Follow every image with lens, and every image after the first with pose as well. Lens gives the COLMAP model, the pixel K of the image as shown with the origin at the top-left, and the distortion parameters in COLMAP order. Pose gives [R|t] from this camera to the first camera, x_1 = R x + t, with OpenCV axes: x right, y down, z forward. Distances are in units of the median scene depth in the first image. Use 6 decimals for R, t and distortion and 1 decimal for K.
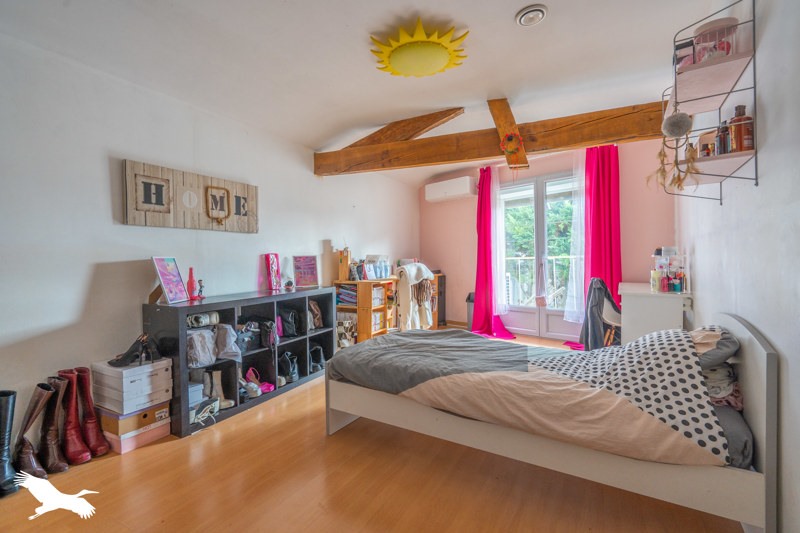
lens RADIAL K [[372.7, 0, 399.8], [0, 372.7, 265.2], [0, 0, 1]] dist [-0.003369, -0.000388]
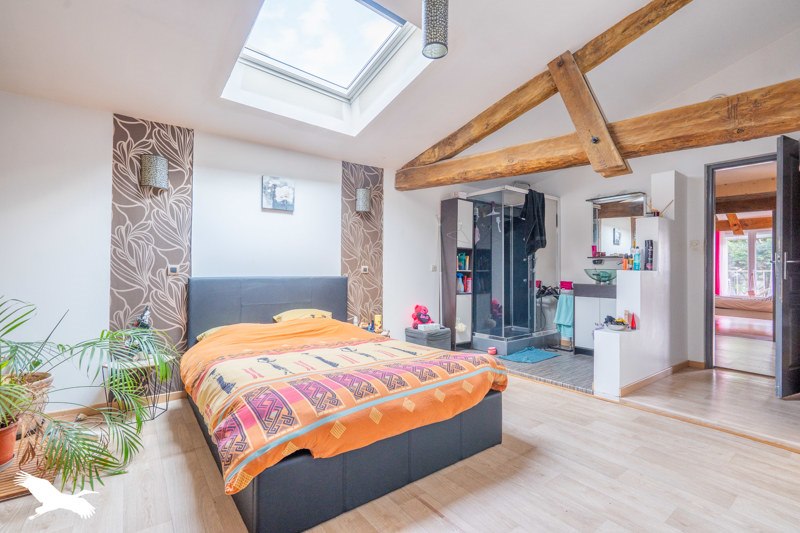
lens RADIAL K [[372.7, 0, 400.3], [0, 372.7, 266.4], [0, 0, 1]] dist [-0.003369, -0.000388]
pose [[0.914808, 0.013595, -0.403661, -0.548039], [-0.017193, 0.999838, -0.005289, -0.001202], [0.403524, 0.011779, 0.914893, -1.602745]]
